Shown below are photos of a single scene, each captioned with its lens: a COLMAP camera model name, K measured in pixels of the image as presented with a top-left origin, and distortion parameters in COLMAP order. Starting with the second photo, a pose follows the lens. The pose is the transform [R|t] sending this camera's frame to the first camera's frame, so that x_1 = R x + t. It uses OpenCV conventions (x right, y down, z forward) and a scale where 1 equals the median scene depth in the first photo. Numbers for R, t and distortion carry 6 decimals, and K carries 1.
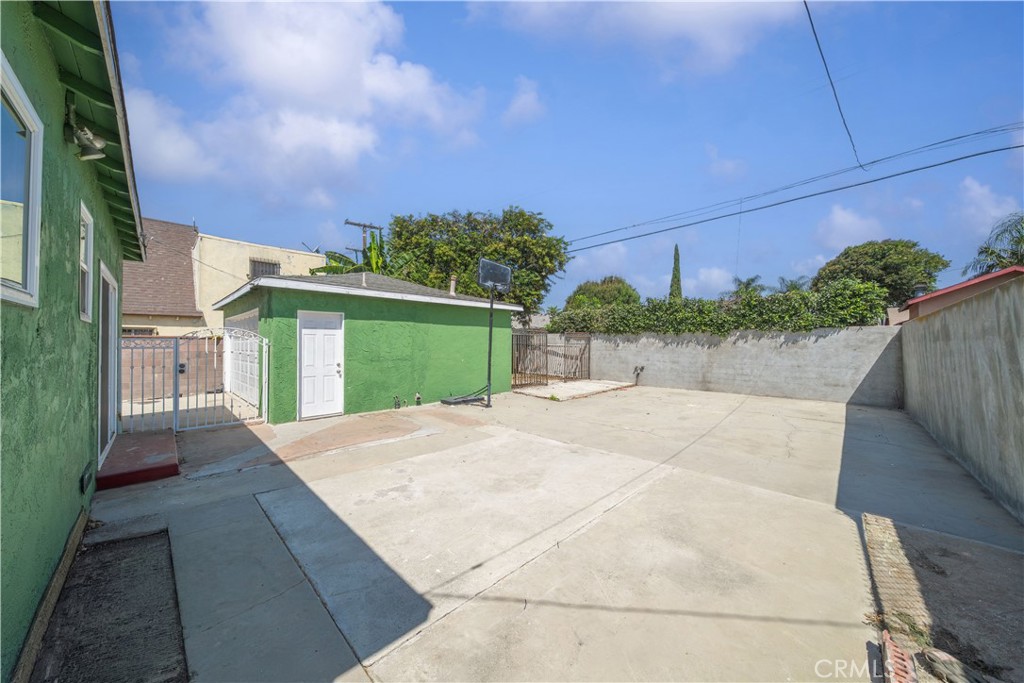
lens RADIAL K [[344.9, 0, 503.3], [0, 344.9, 339.0], [0, 0, 1]] dist [-0.001981, -0.000025]
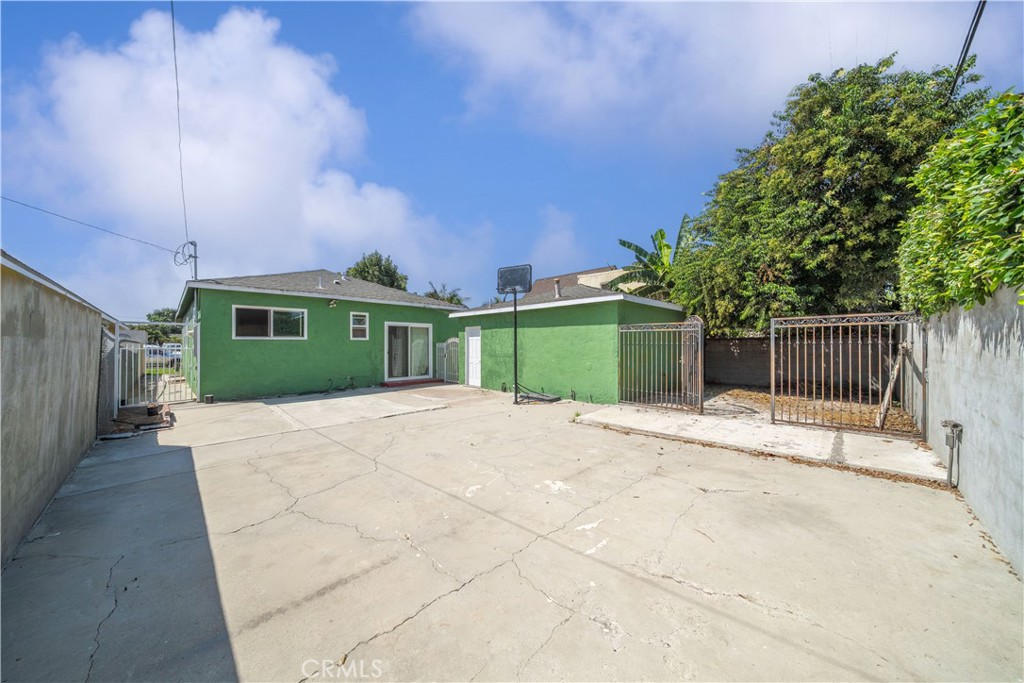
lens RADIAL K [[343.5, 0, 512.0], [0, 343.5, 341.5], [0, 0, 1]] dist [0.000251, 0.000011]
pose [[0.008313, -0.012909, -0.999882, 1.167573], [0.015835, 0.999793, -0.012776, 0.020605], [0.999840, -0.015727, 0.008516, 1.125476]]
